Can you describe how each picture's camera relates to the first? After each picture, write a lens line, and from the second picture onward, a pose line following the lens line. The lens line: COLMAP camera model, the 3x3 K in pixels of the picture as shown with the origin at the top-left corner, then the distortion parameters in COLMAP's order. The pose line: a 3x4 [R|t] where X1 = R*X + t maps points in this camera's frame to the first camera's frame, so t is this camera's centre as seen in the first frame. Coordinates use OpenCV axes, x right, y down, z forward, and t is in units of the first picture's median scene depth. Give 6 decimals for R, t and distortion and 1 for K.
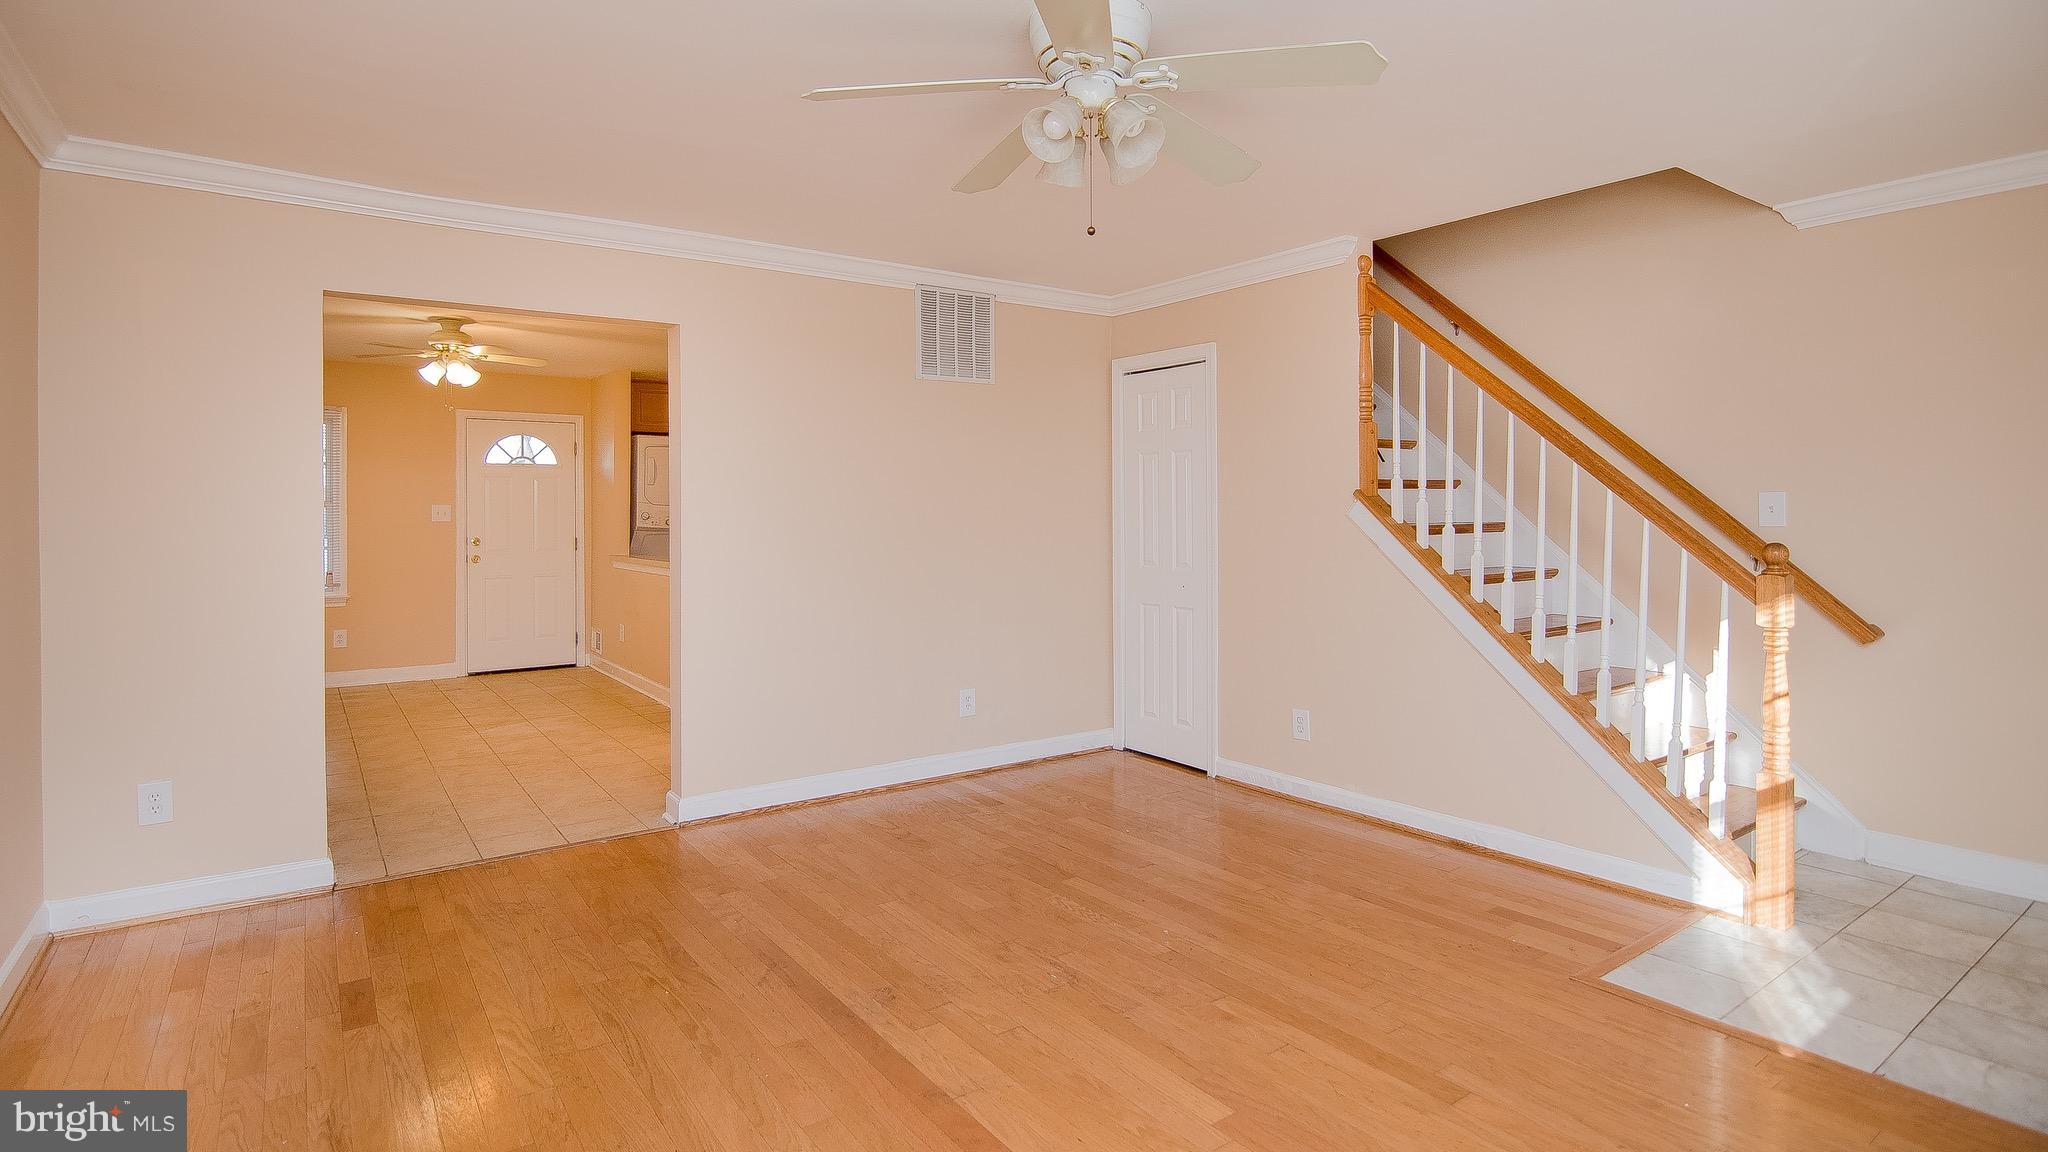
lens RADIAL K [[1000.1, 0, 1014.4], [0, 1000.1, 510.8], [0, 0, 1]] dist [-0.036945, 0.000489]
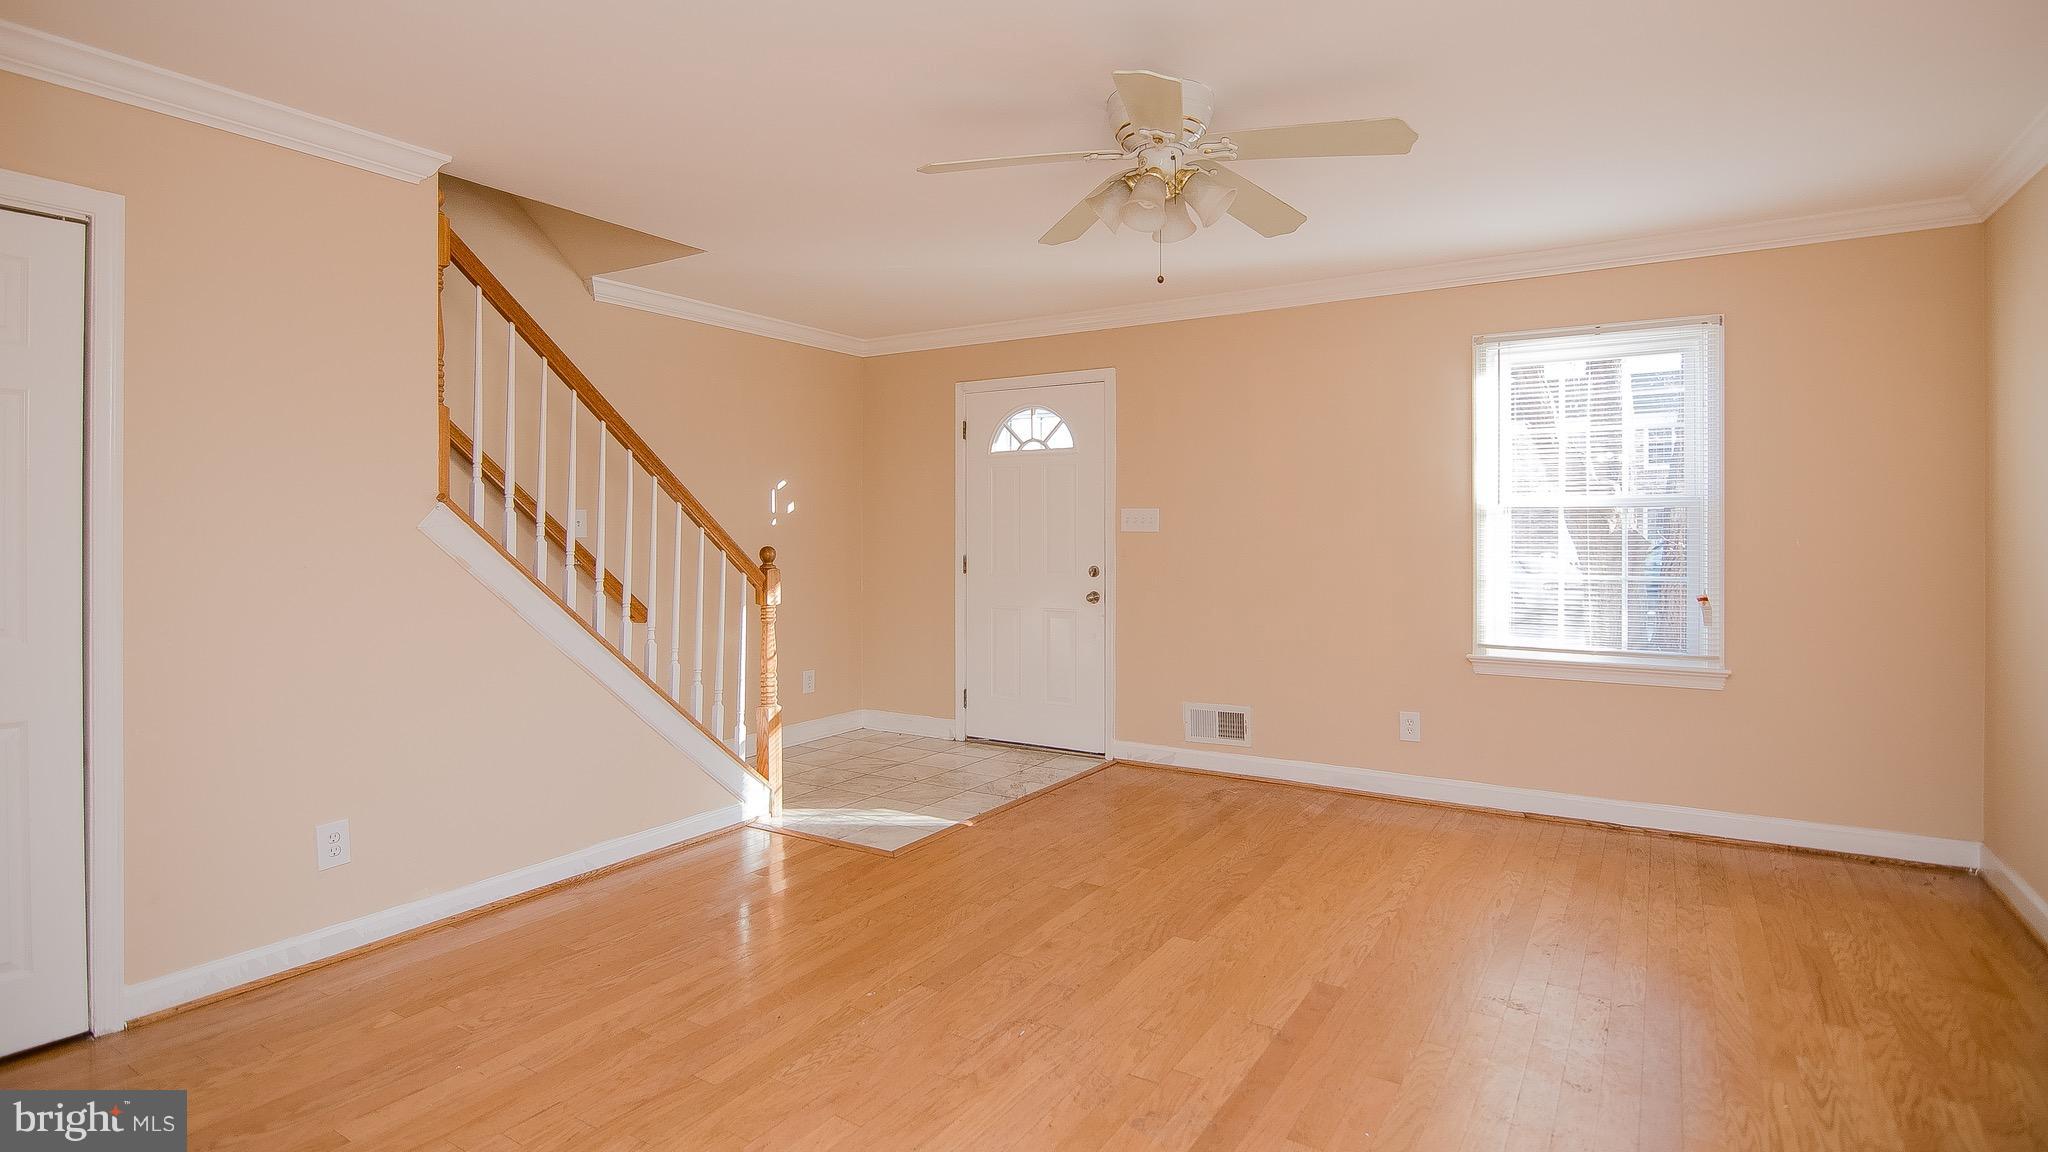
lens RADIAL K [[1000.1, 0, 1014.4], [0, 1000.1, 510.8], [0, 0, 1]] dist [-0.036945, 0.000489]
pose [[-0.351064, 0.013120, 0.936260, -0.721631], [0.012508, 0.999878, -0.009321, 0.002345], [-0.936268, 0.008439, -0.351185, 1.178486]]
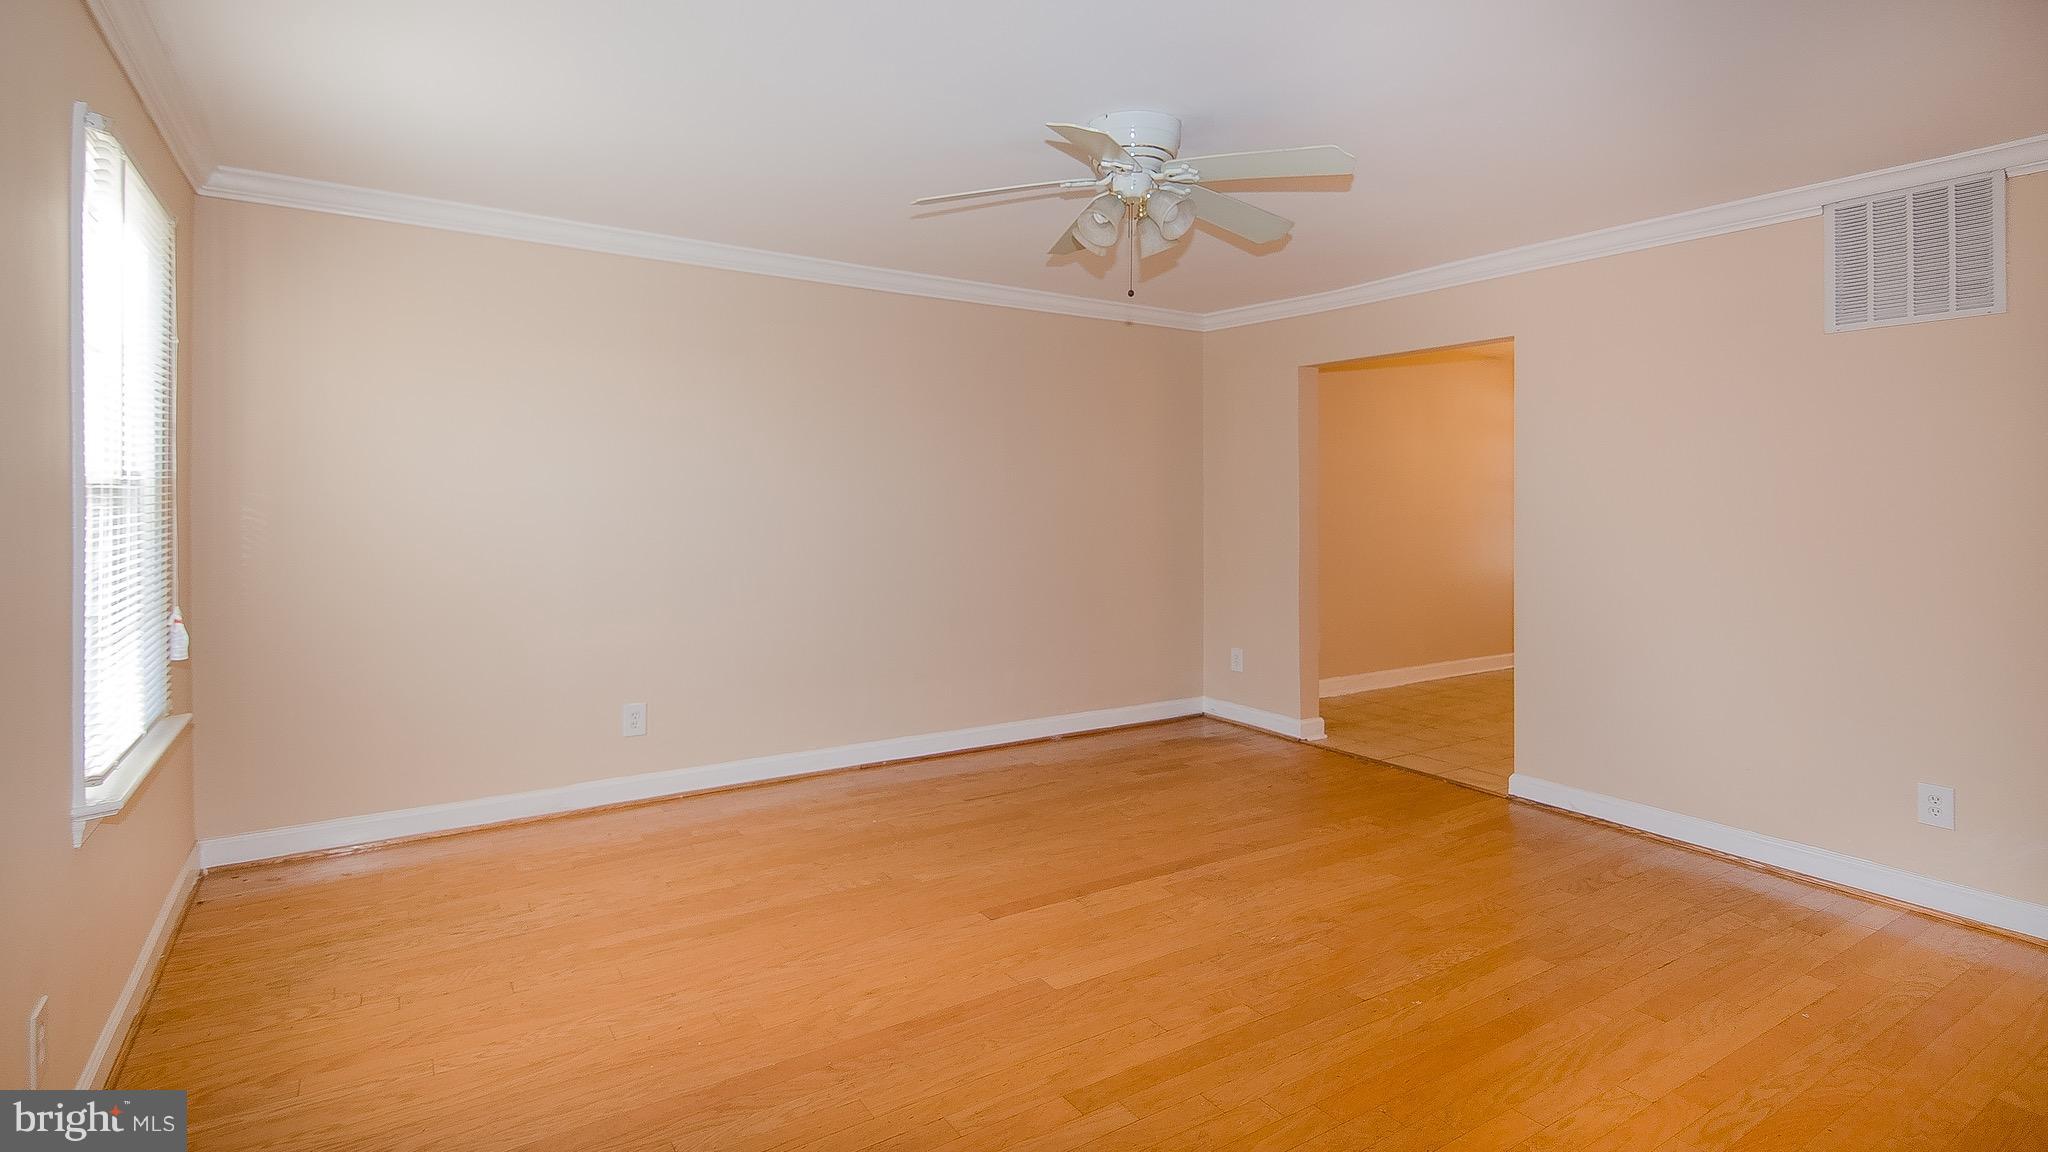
lens RADIAL K [[1000.1, 0, 1014.4], [0, 1000.1, 510.8], [0, 0, 1]] dist [-0.036945, 0.000489]
pose [[-0.059288, 0.010268, -0.998188, 1.005048], [-0.012656, 0.999859, 0.011037, -0.002359], [0.998161, 0.013288, -0.059150, 0.694405]]
